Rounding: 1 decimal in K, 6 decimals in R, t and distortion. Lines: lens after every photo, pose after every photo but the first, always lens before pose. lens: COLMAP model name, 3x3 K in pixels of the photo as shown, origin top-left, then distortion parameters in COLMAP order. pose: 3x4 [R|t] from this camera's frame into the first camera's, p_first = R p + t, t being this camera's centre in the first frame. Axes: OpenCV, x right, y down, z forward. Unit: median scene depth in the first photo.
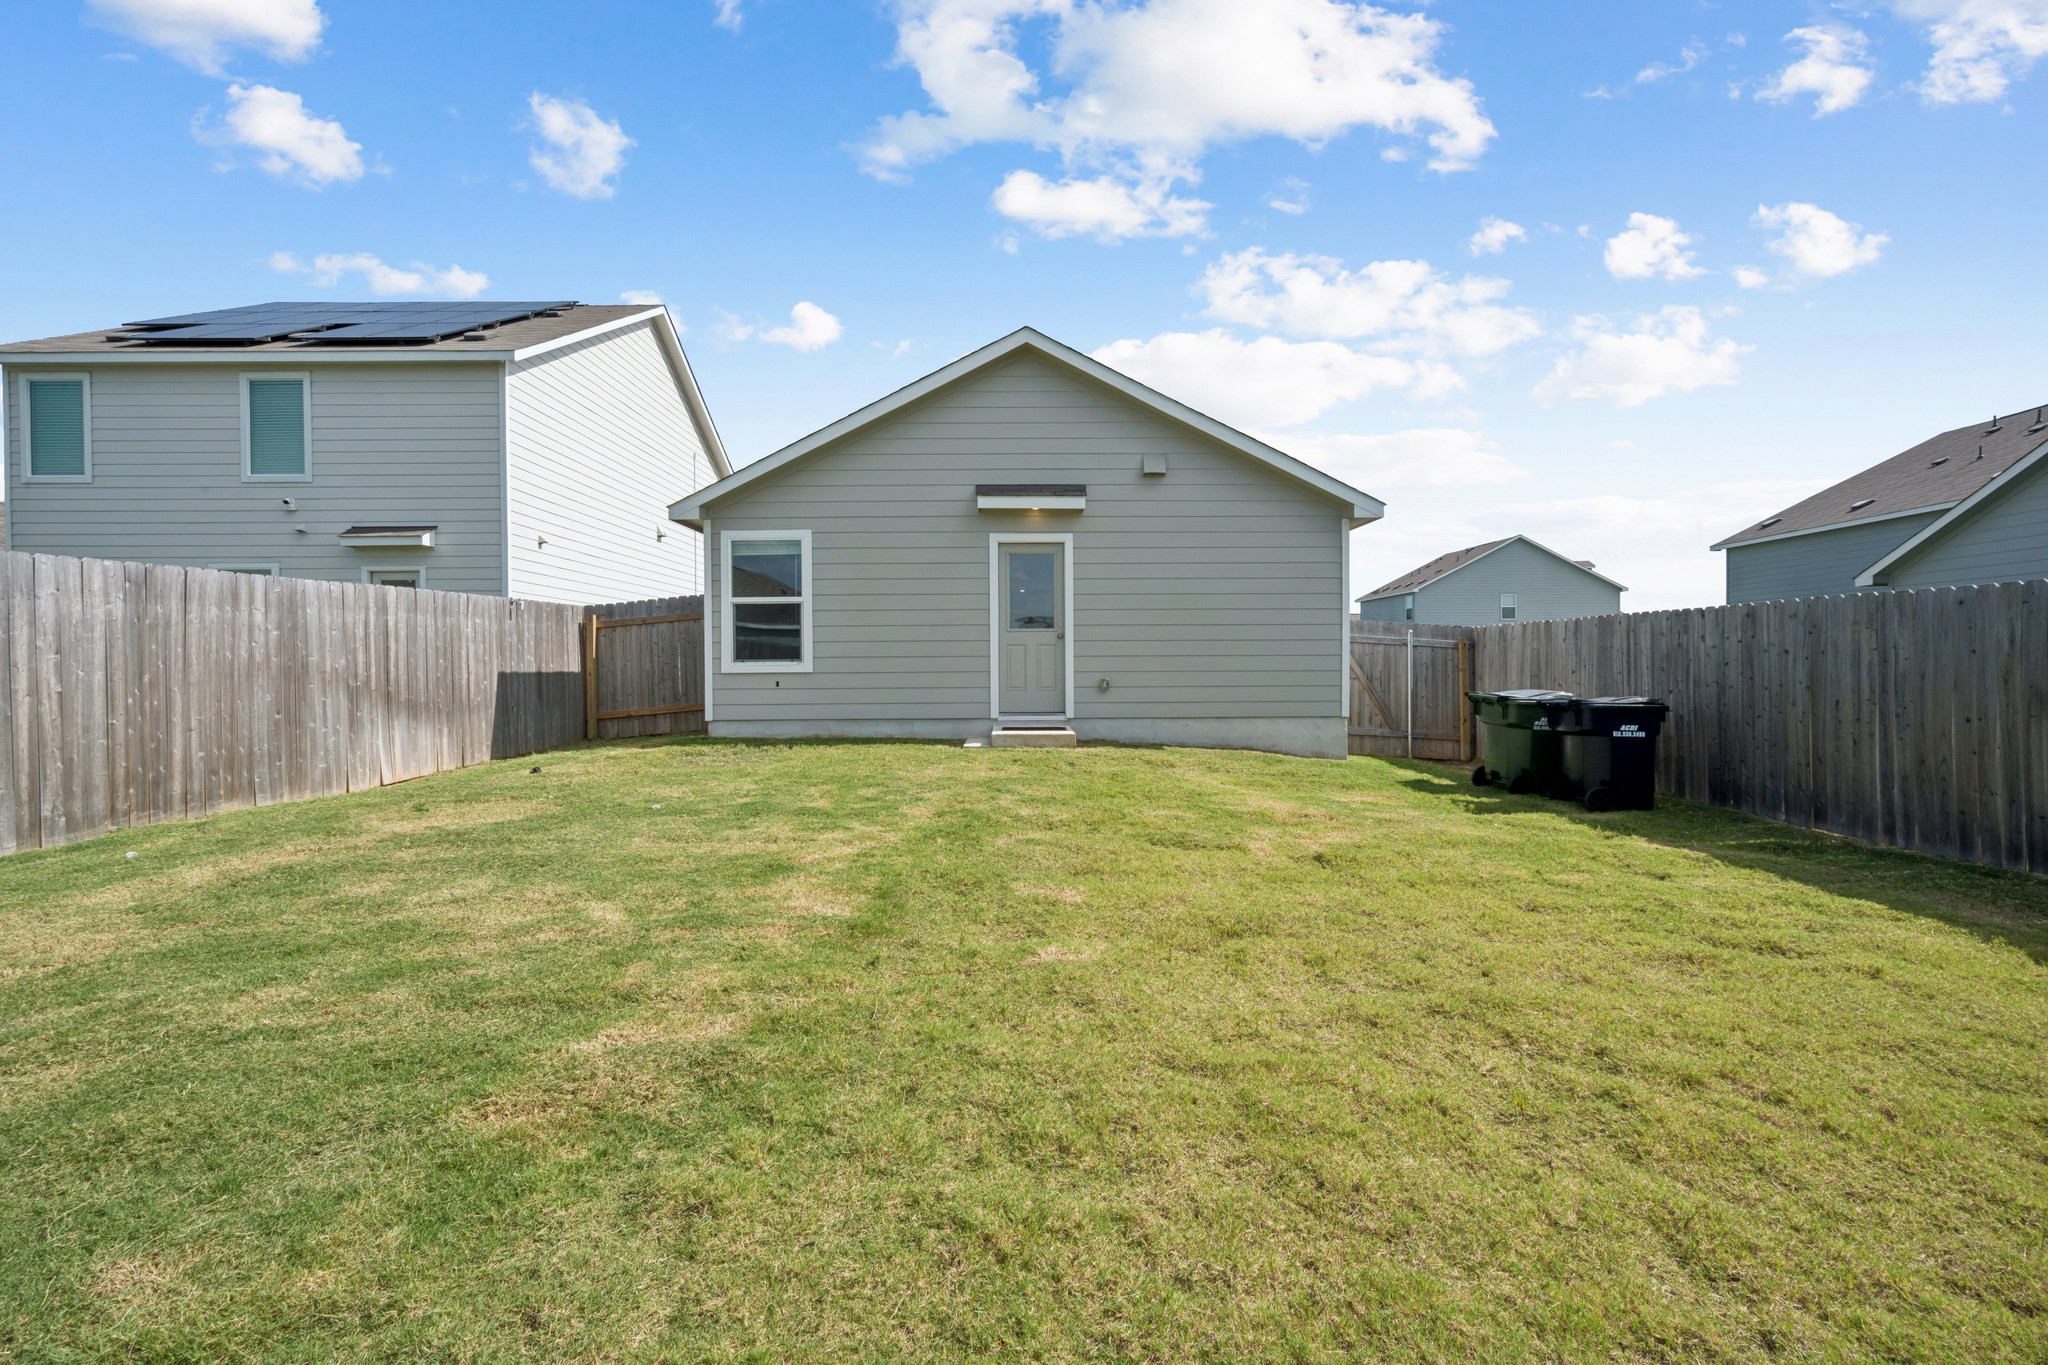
lens RADIAL K [[922.0, 0, 1017.1], [0, 922.0, 679.0], [0, 0, 1]] dist [-0.002233, 0.002600]
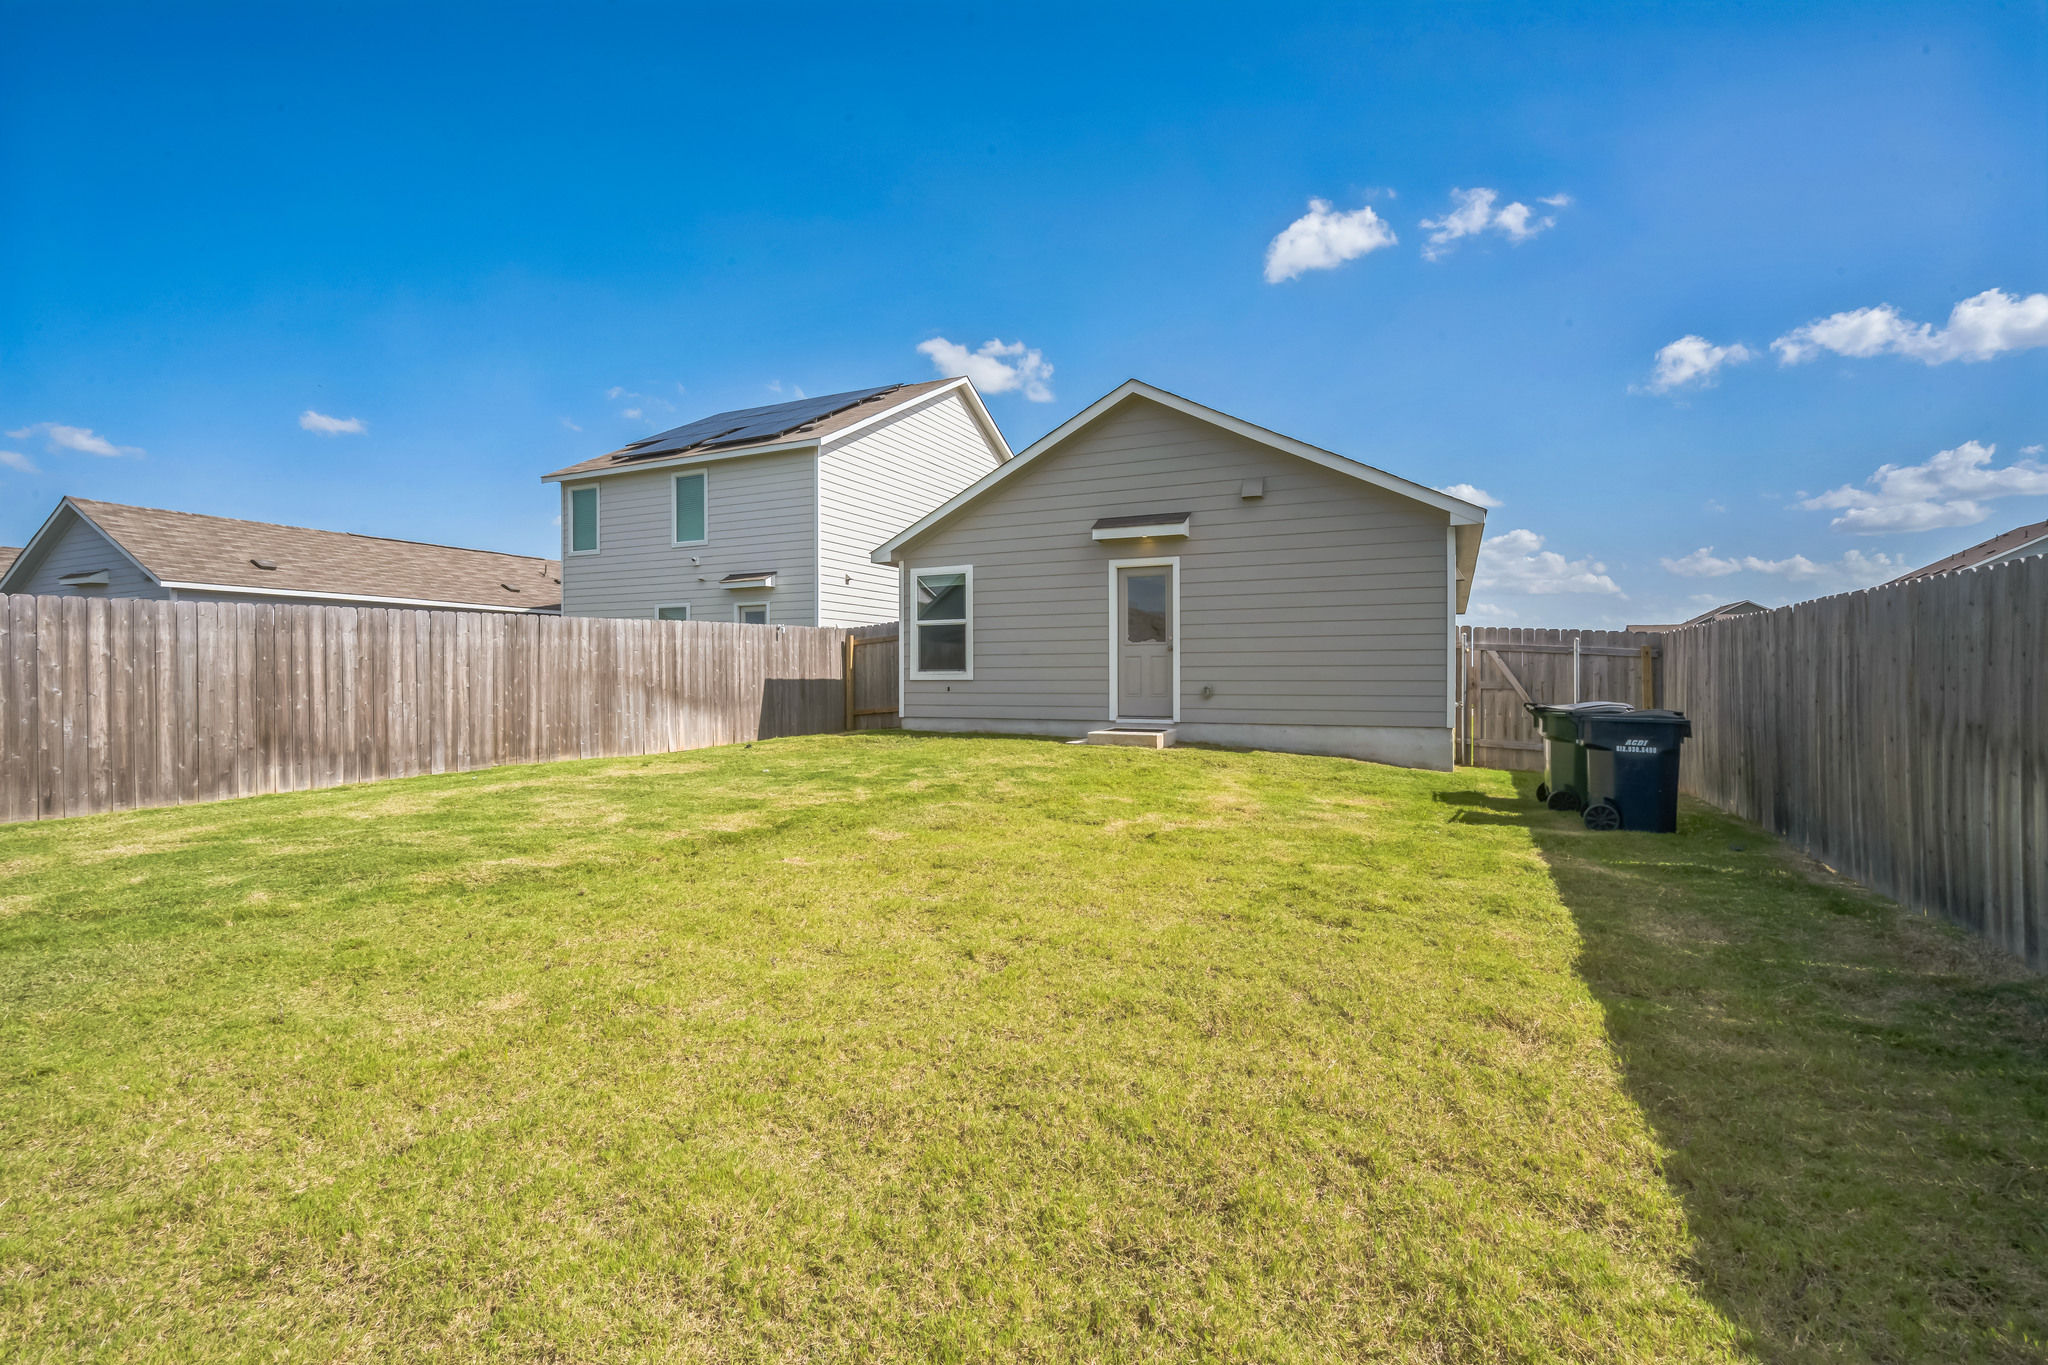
lens RADIAL K [[922.0, 0, 1037.4], [0, 922.0, 684.4], [0, 0, 1]] dist [-0.002233, 0.002600]
pose [[0.901341, 0.007204, -0.433050, 0.395964], [-0.009160, 0.999955, -0.002431, 0.001399], [0.433013, 0.006157, 0.901367, -0.080203]]
